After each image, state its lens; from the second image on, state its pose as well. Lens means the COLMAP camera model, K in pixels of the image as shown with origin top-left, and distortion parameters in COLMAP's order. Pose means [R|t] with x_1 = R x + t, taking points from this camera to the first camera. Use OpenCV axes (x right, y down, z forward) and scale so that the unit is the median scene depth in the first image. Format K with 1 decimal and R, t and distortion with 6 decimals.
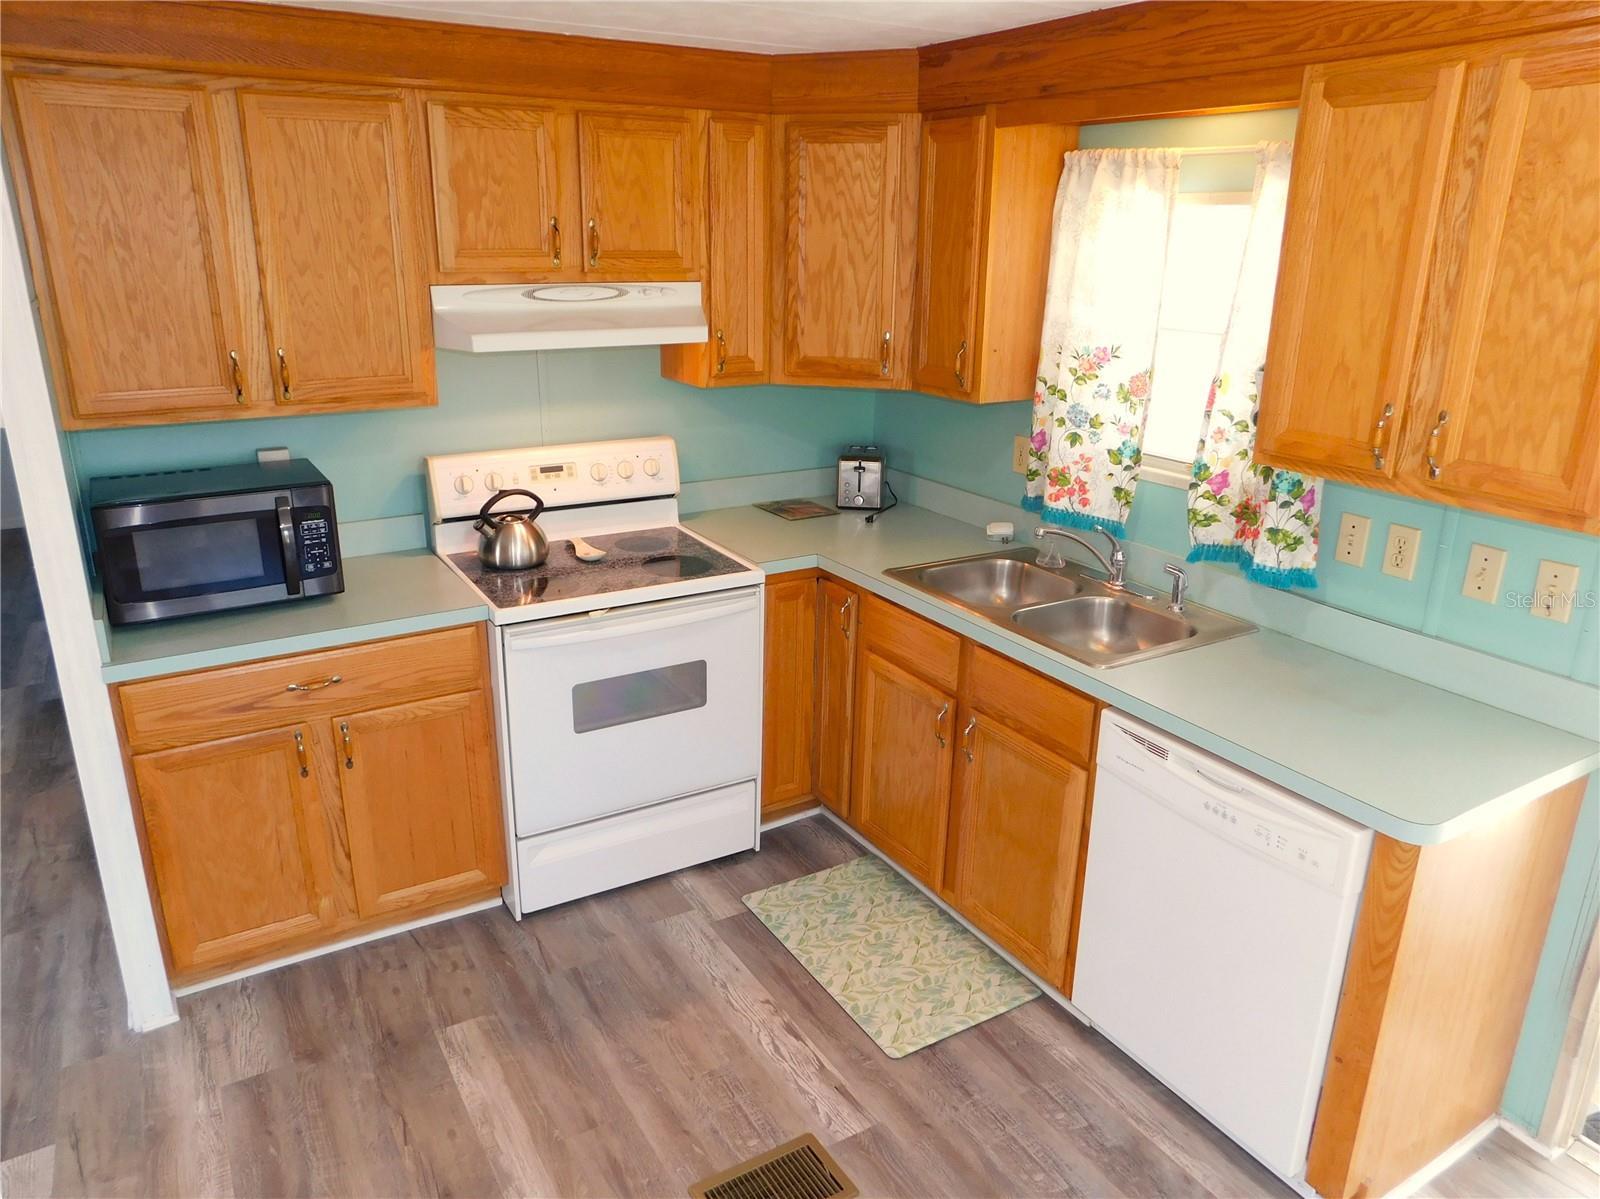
lens RADIAL K [[1098.2, 0, 800.0], [0, 1098.2, 599.5], [0, 0, 1]] dist [-0.061827, 0.040344]
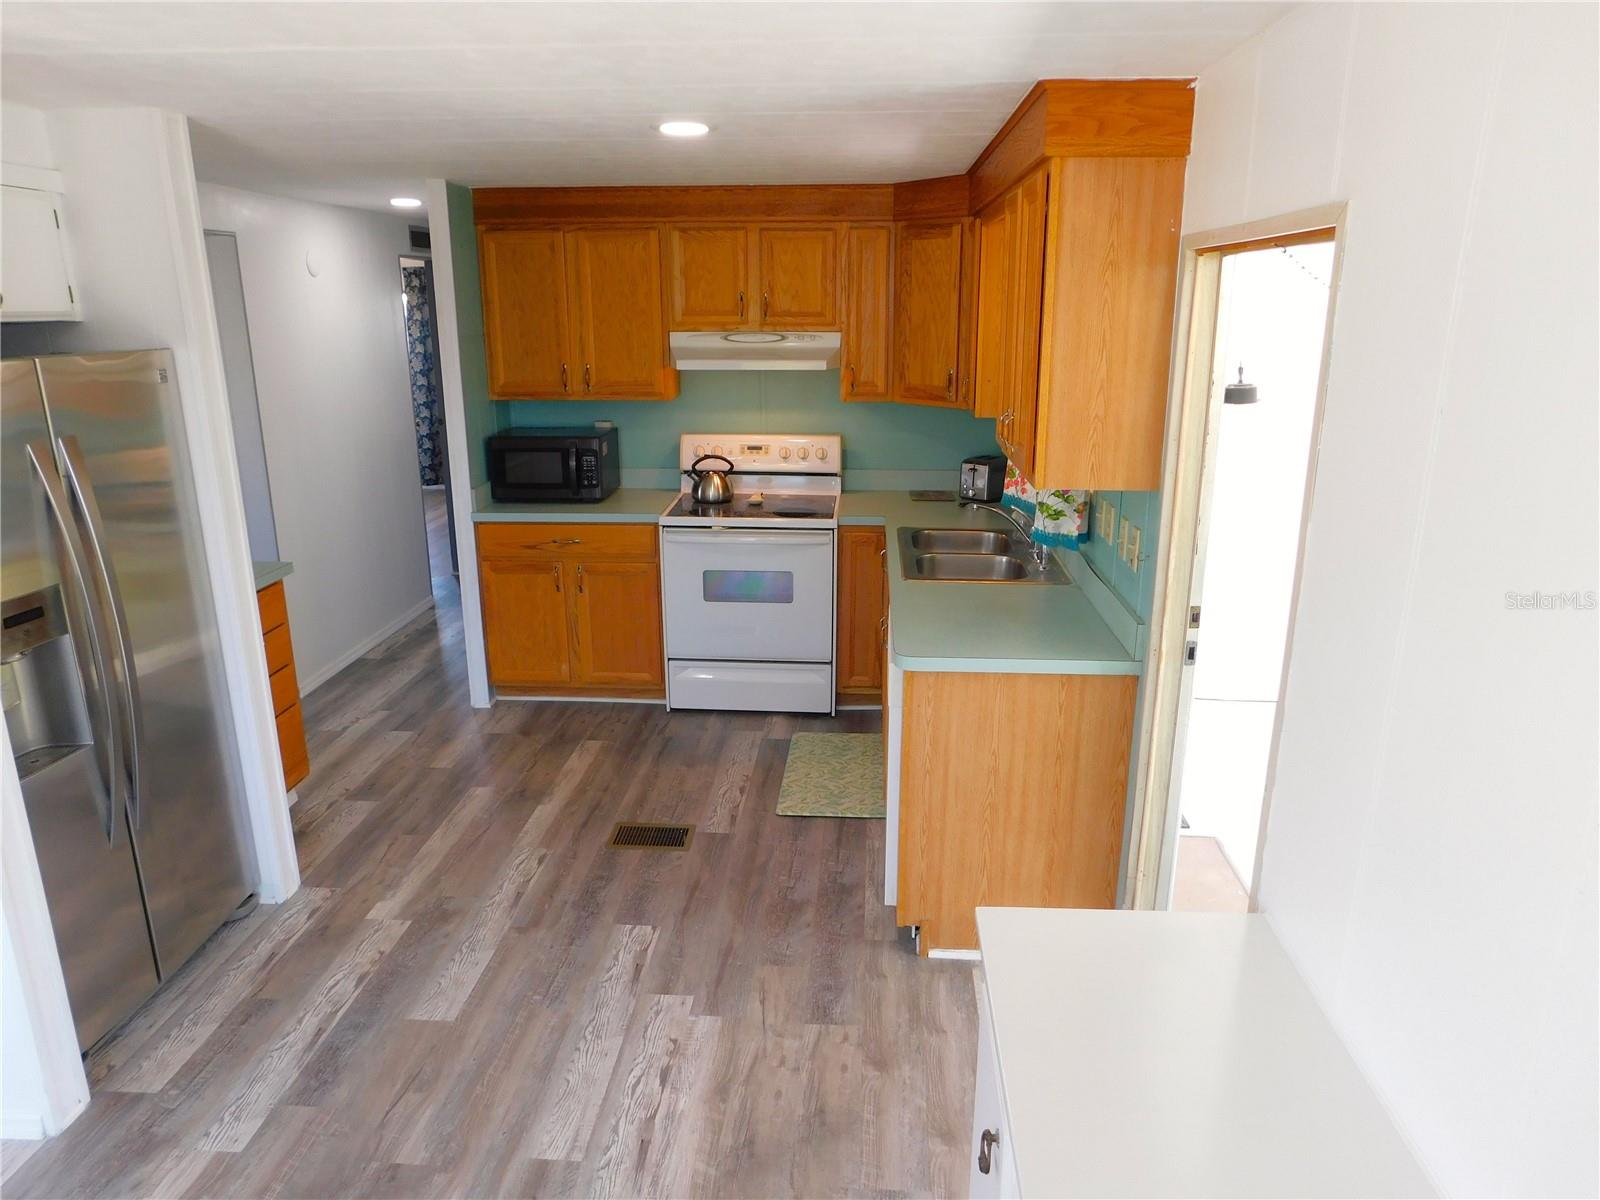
lens RADIAL K [[1040.7, 0, 800.0], [0, 1040.7, 600.0], [0, 0, 1]] dist [-0.052954, 0.000968]
pose [[0.822326, 0.145324, -0.550147, 0.771111], [-0.168254, 0.985704, 0.008882, 0.082287], [0.543572, 0.085261, 0.835021, -0.230200]]
